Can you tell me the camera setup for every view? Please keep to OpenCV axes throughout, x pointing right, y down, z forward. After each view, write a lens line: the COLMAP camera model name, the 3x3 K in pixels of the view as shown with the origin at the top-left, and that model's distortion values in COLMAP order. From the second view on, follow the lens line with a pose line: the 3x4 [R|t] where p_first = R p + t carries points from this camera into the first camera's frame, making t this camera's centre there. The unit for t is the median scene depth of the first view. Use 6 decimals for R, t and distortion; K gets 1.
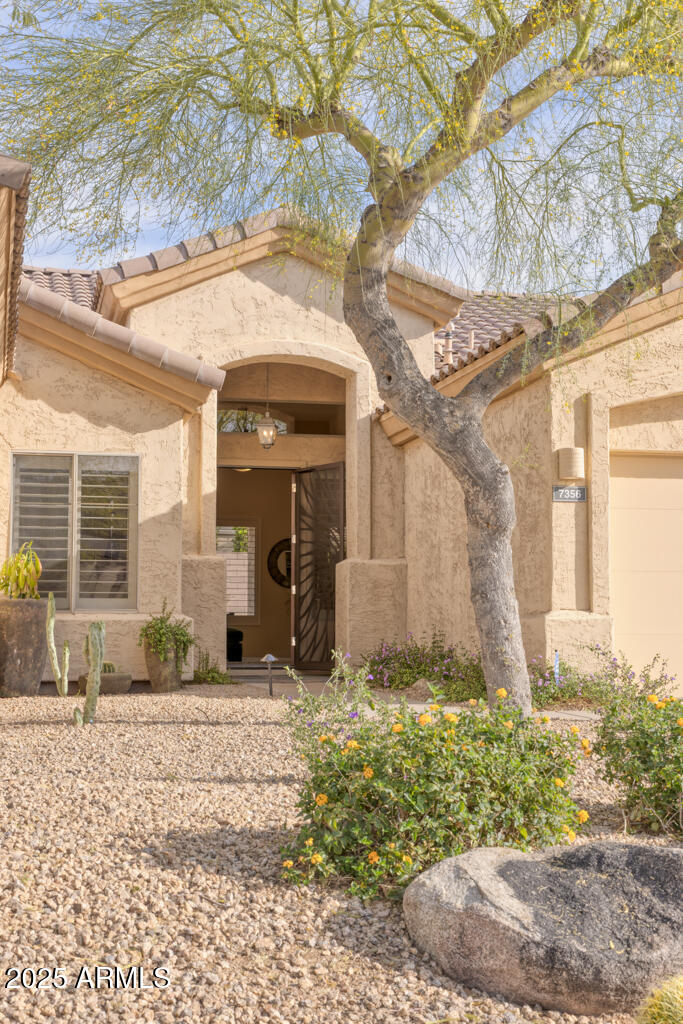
lens RADIAL K [[1492.5, 0, 341.5], [0, 1492.5, 512.0], [0, 0, 1]] dist [0.032466, 0.028854]
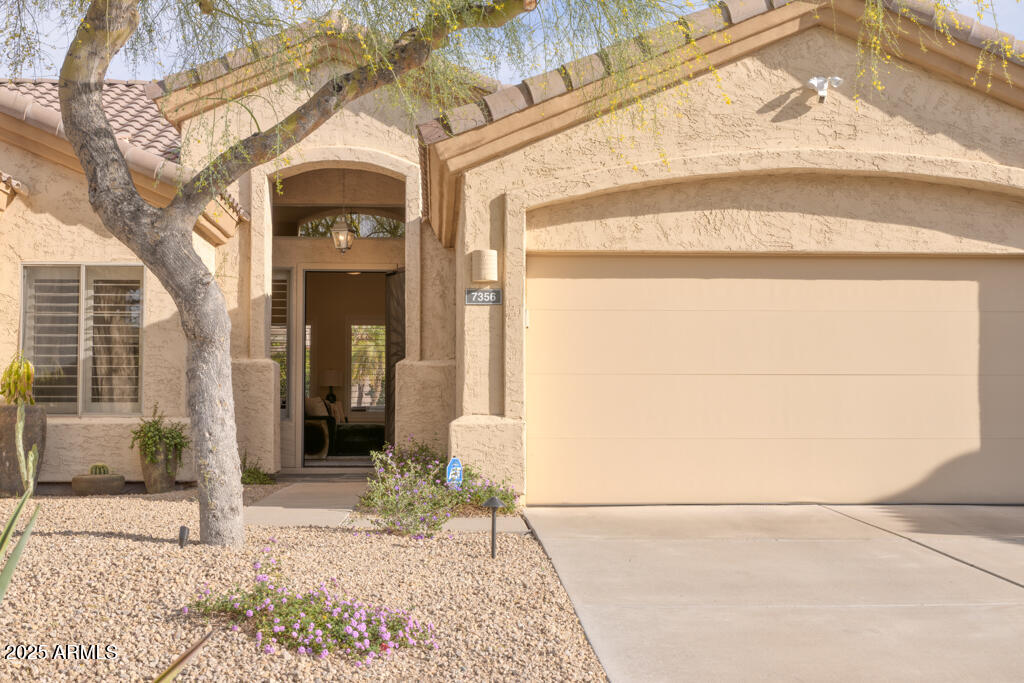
lens RADIAL K [[1438.0, 0, 512.0], [0, 1438.0, 341.5], [0, 0, 1]] dist [0.024311, 0.002164]
pose [[0.984202, -0.011876, -0.176650, 0.327403], [0.016475, 0.999562, 0.024592, -0.005460], [0.176281, -0.027114, 0.983966, 0.067761]]
